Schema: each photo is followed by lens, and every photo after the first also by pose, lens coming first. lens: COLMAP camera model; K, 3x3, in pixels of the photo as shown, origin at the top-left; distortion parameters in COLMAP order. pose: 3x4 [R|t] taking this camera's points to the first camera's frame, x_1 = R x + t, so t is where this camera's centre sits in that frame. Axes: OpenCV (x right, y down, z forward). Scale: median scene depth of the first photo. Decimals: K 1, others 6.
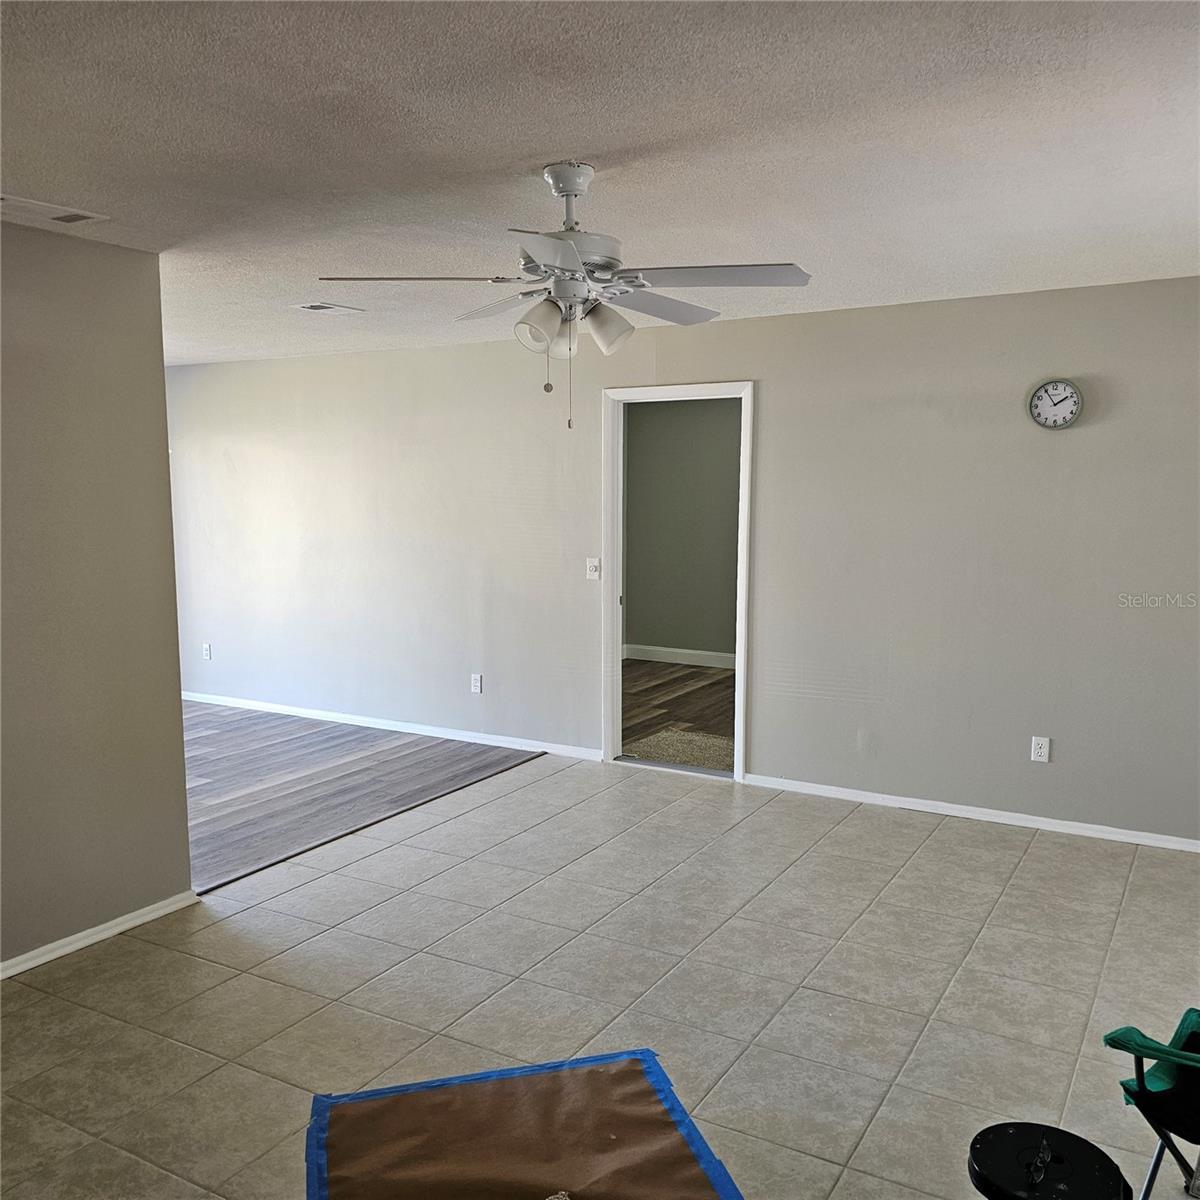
lens RADIAL K [[1071.7, 0, 603.9], [0, 1071.7, 608.5], [0, 0, 1]] dist [0.074530, -0.091562]
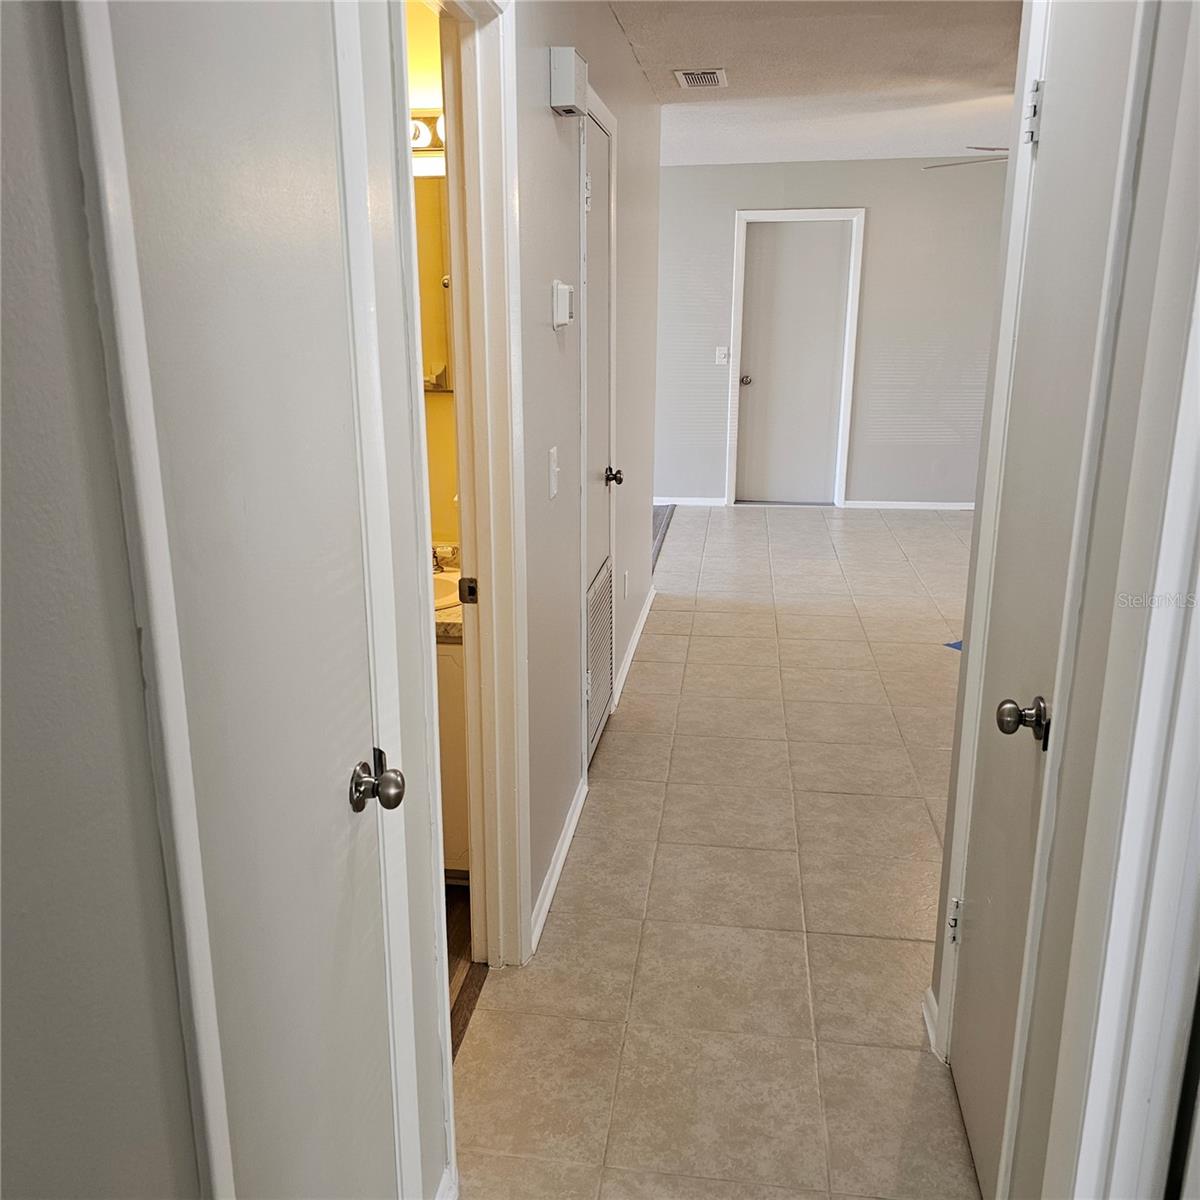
lens RADIAL K [[1071.7, 0, 578.7], [0, 1071.7, 585.4], [0, 0, 1]] dist [0.074530, -0.091562]
pose [[0.928272, -0.098772, 0.358547, -0.808737], [0.047435, 0.987658, 0.149270, 0.041732], [-0.368866, -0.121555, 0.921500, -0.201817]]
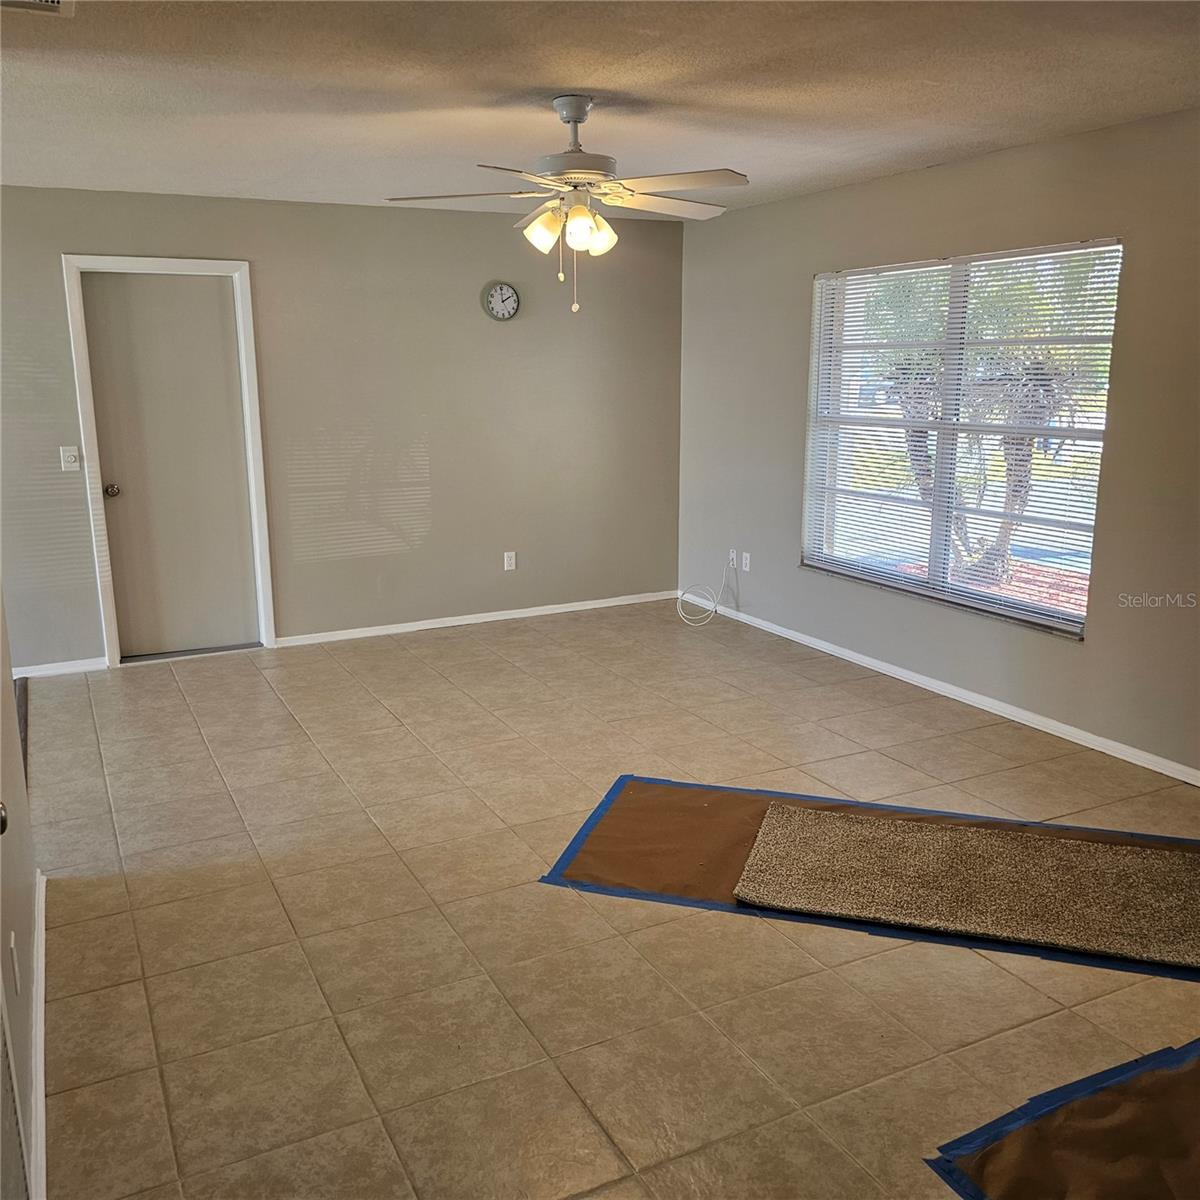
lens RADIAL K [[1071.7, 0, 579.7], [0, 1071.7, 596.2], [0, 0, 1]] dist [0.074530, -0.091562]
pose [[0.545354, -0.182213, 0.818161, -0.660093], [0.107425, 0.983230, 0.147370, -0.015366], [-0.831293, 0.007522, 0.555783, 0.174876]]
